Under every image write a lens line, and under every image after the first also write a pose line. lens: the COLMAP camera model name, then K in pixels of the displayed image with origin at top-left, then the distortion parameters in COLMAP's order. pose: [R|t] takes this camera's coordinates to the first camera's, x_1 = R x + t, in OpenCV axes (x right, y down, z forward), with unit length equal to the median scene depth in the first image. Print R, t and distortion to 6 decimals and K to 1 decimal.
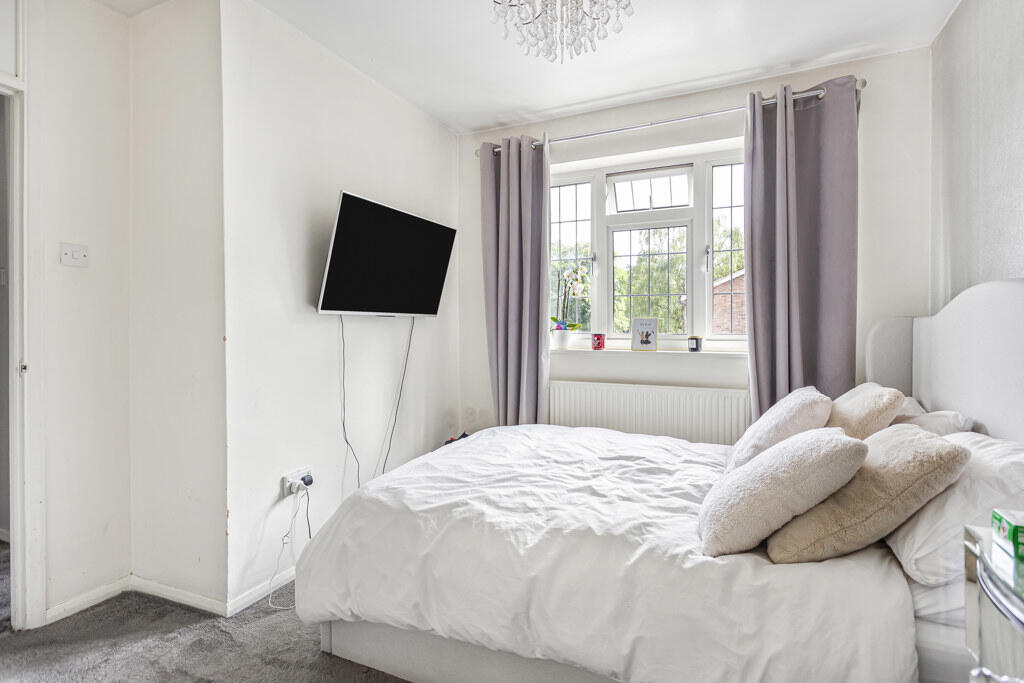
lens RADIAL K [[497.8, 0, 513.5], [0, 497.8, 326.5], [0, 0, 1]] dist [0.003341, 0.000856]
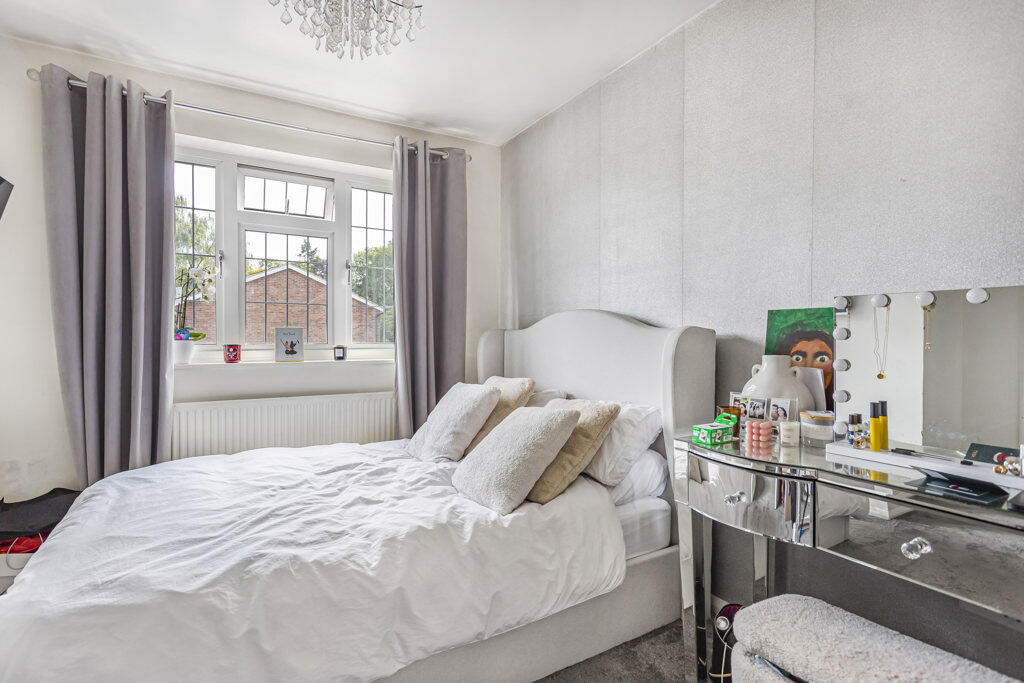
lens RADIAL K [[492.8, 0, 505.5], [0, 492.8, 338.4], [0, 0, 1]] dist [0.000324, 0.001041]
pose [[0.573637, -0.001636, 0.819108, -0.436590], [-0.000992, 0.999996, 0.002692, 0.002155], [-0.819109, -0.002357, 0.573633, 0.184149]]
